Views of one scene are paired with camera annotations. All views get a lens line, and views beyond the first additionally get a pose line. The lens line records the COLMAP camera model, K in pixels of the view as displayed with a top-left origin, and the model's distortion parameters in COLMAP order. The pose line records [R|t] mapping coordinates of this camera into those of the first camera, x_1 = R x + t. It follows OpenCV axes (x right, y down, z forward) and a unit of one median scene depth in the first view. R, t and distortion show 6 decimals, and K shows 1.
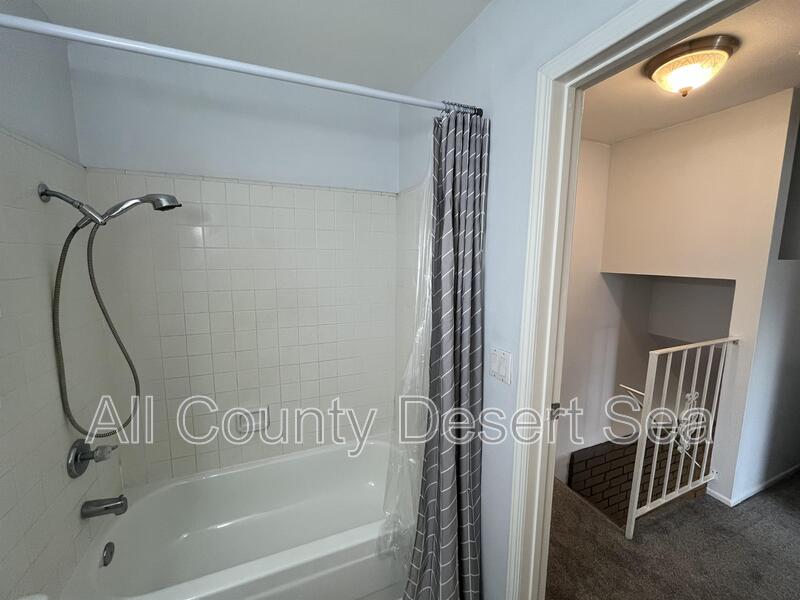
lens RADIAL K [[332.4, 0, 400.0], [0, 332.4, 300.0], [0, 0, 1]] dist [-0.001722, 0.000118]
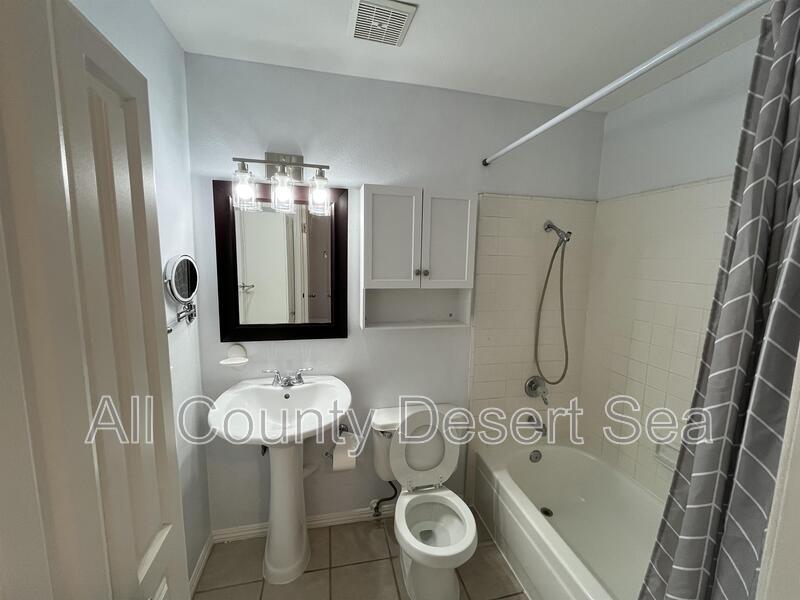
lens RADIAL K [[332.4, 0, 400.0], [0, 332.4, 300.0], [0, 0, 1]] dist [-0.001722, 0.000118]
pose [[-0.146267, 0.116315, -0.982383, 0.707402], [-0.151575, 0.978702, 0.138447, -0.074281], [0.977564, 0.169155, -0.125521, 0.516108]]
